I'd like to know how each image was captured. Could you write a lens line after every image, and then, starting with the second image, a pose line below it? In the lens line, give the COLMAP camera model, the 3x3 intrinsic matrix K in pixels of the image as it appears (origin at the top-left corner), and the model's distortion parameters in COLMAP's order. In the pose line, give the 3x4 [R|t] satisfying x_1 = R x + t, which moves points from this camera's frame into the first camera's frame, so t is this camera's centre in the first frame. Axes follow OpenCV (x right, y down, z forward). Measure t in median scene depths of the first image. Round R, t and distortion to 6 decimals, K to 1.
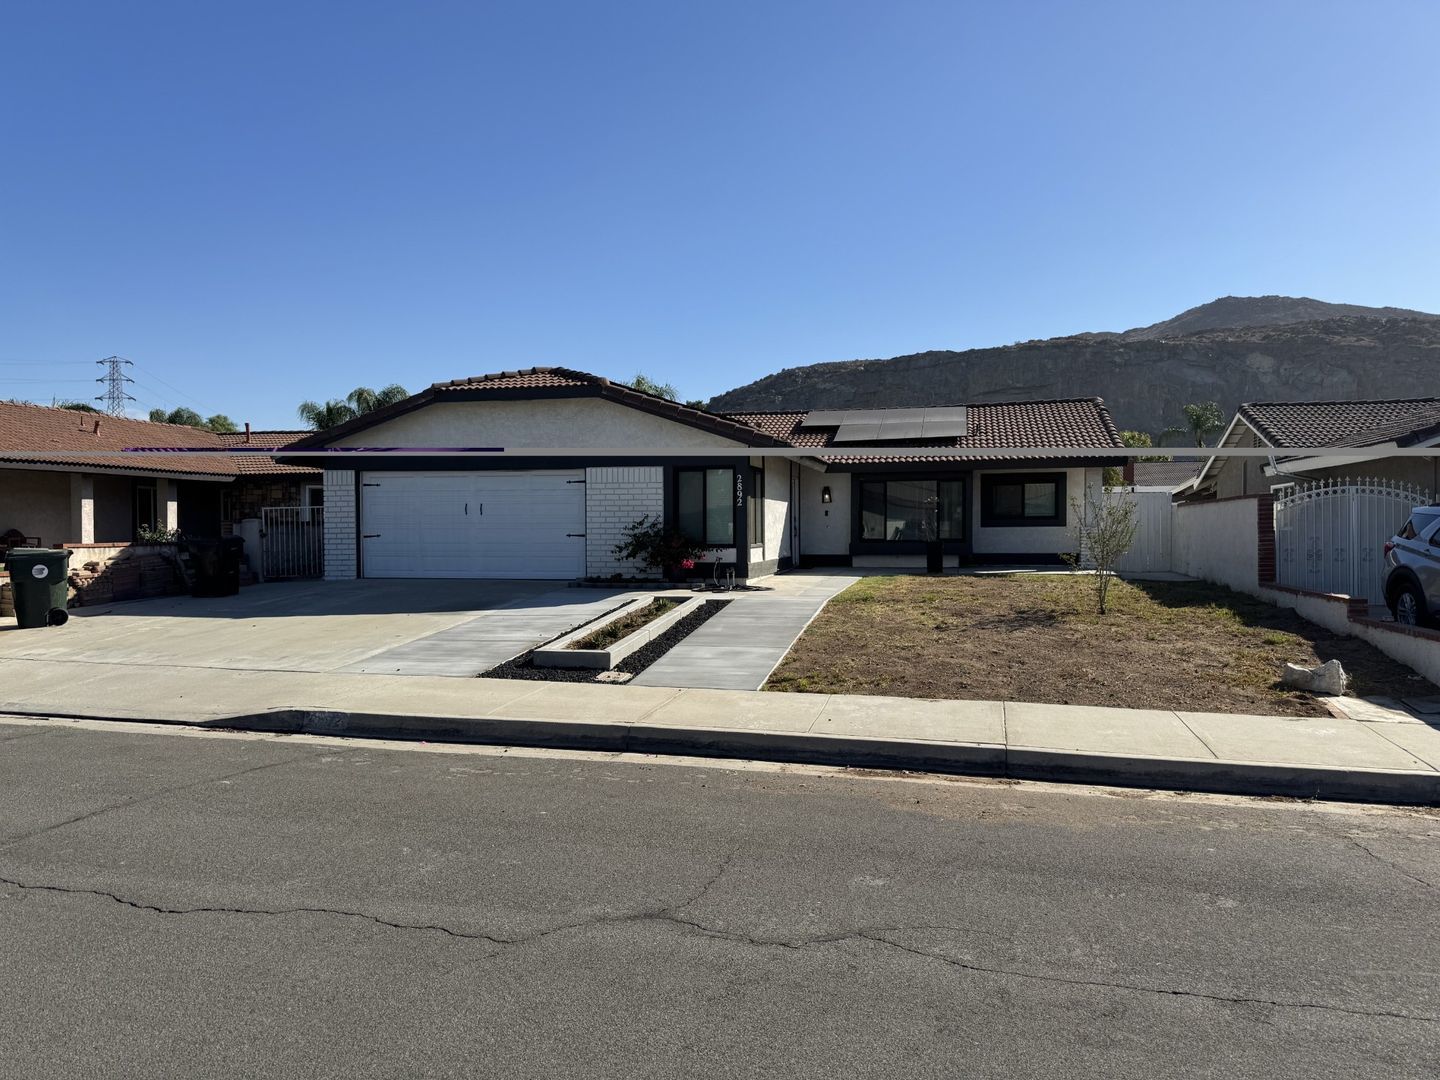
lens RADIAL K [[1086.3, 0, 673.0], [0, 1086.3, 543.0], [0, 0, 1]] dist [0.117709, -0.187682]
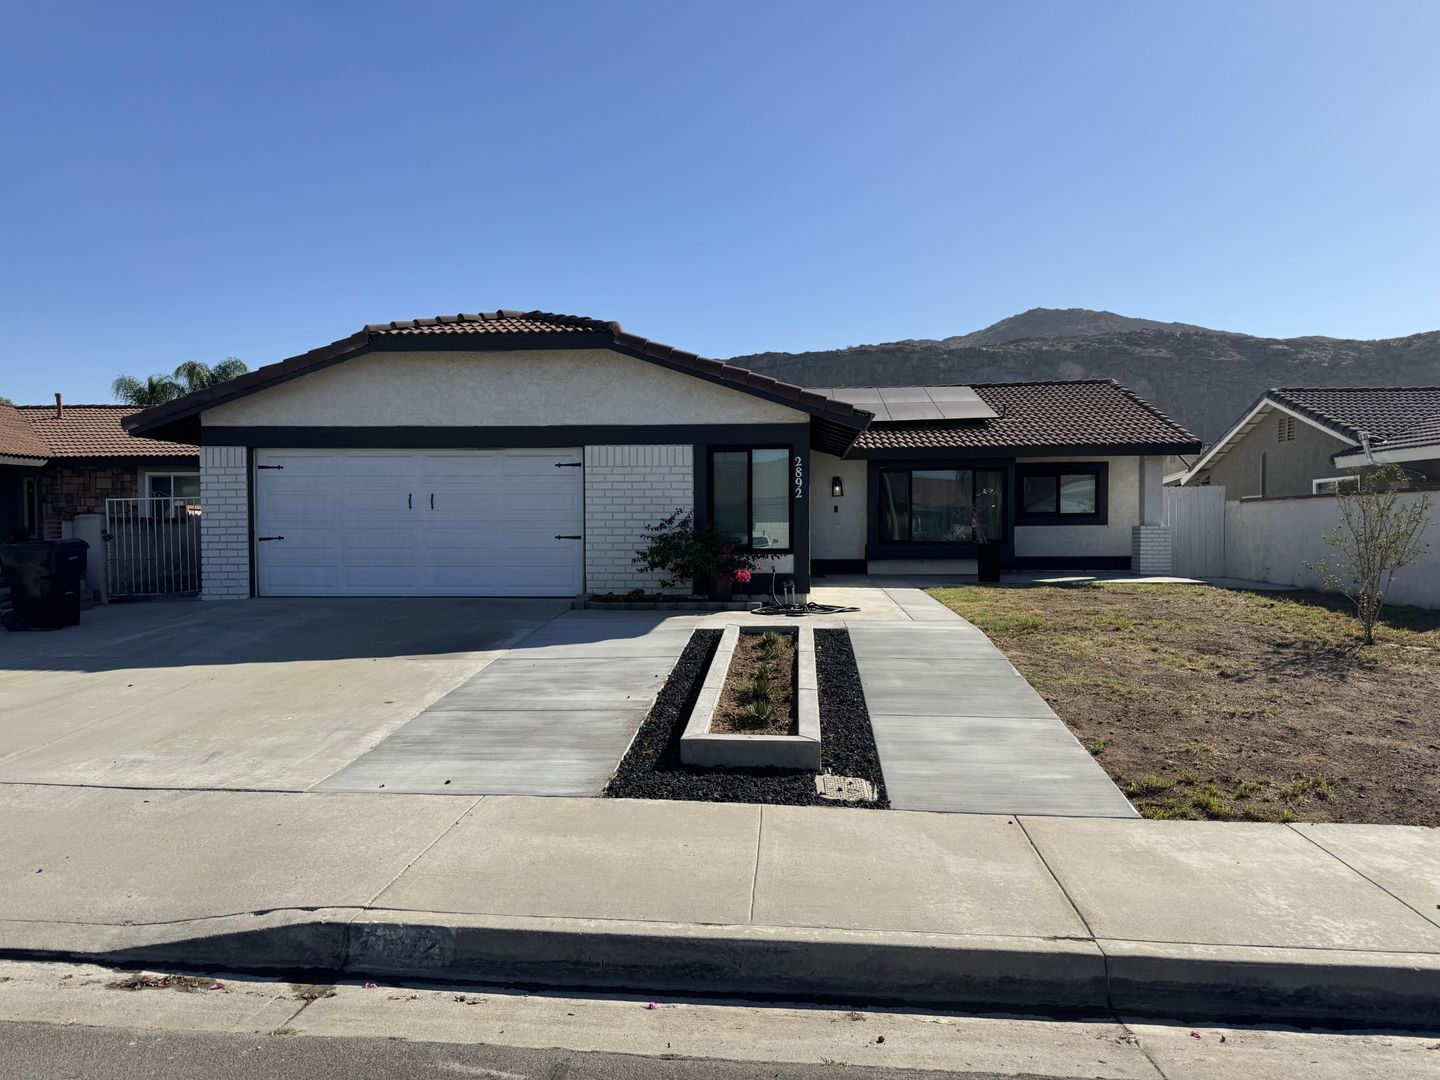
lens RADIAL K [[1086.3, 0, 673.0], [0, 1086.3, 543.0], [0, 0, 1]] dist [0.117709, -0.187682]
pose [[0.987403, -0.001755, 0.158213, -0.128681], [0.001645, 0.999998, 0.000825, -0.003407], [-0.158215, -0.000555, 0.987405, 0.245581]]
